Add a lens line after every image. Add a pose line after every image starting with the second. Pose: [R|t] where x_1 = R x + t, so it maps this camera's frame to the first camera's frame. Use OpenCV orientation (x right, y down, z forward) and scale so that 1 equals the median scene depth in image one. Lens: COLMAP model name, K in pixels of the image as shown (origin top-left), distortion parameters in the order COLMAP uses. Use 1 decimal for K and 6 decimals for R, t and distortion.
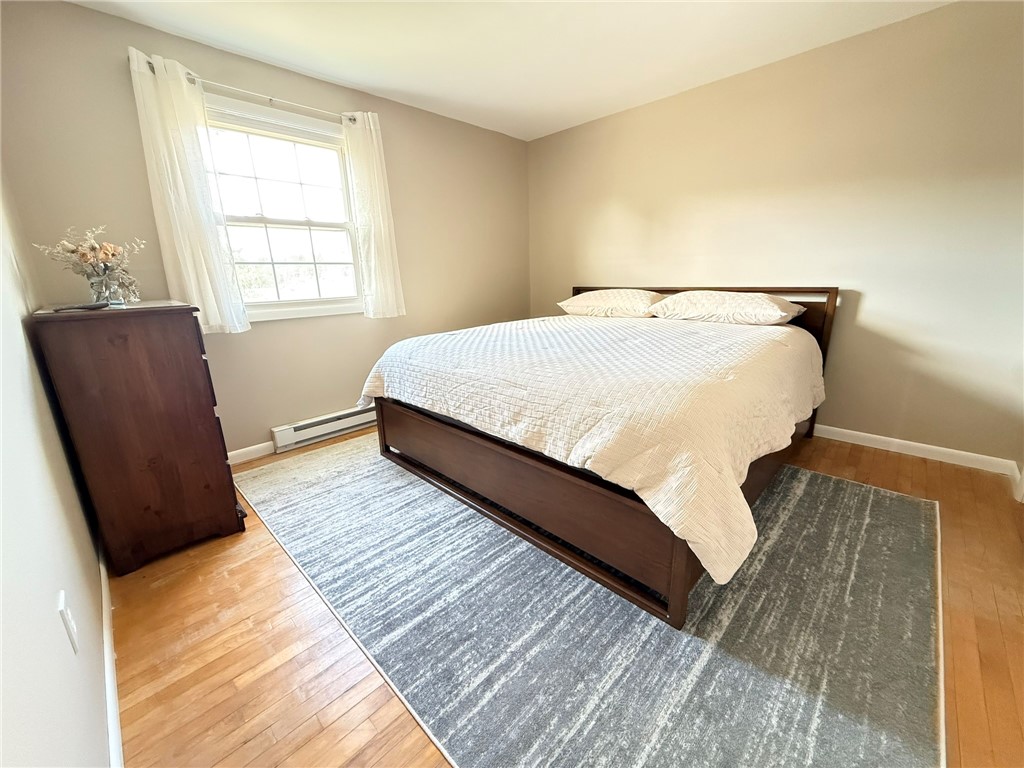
lens RADIAL K [[409.1, 0, 509.5], [0, 409.1, 382.6], [0, 0, 1]] dist [0.000939, 0.000636]
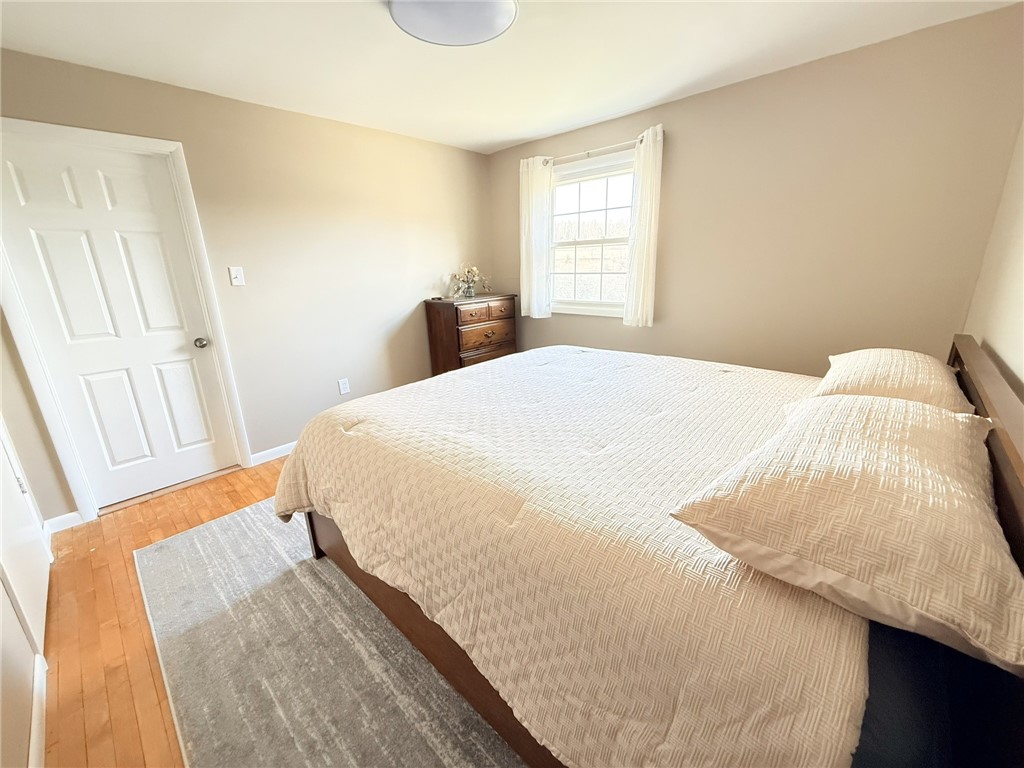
lens RADIAL K [[409.1, 0, 509.3], [0, 409.1, 380.3], [0, 0, 1]] dist [0.000939, 0.000636]
pose [[0.025663, 0.298632, -0.954023, 1.000097], [-0.228102, 0.930911, 0.285261, -0.348418], [0.973299, 0.210293, 0.092008, 0.854372]]
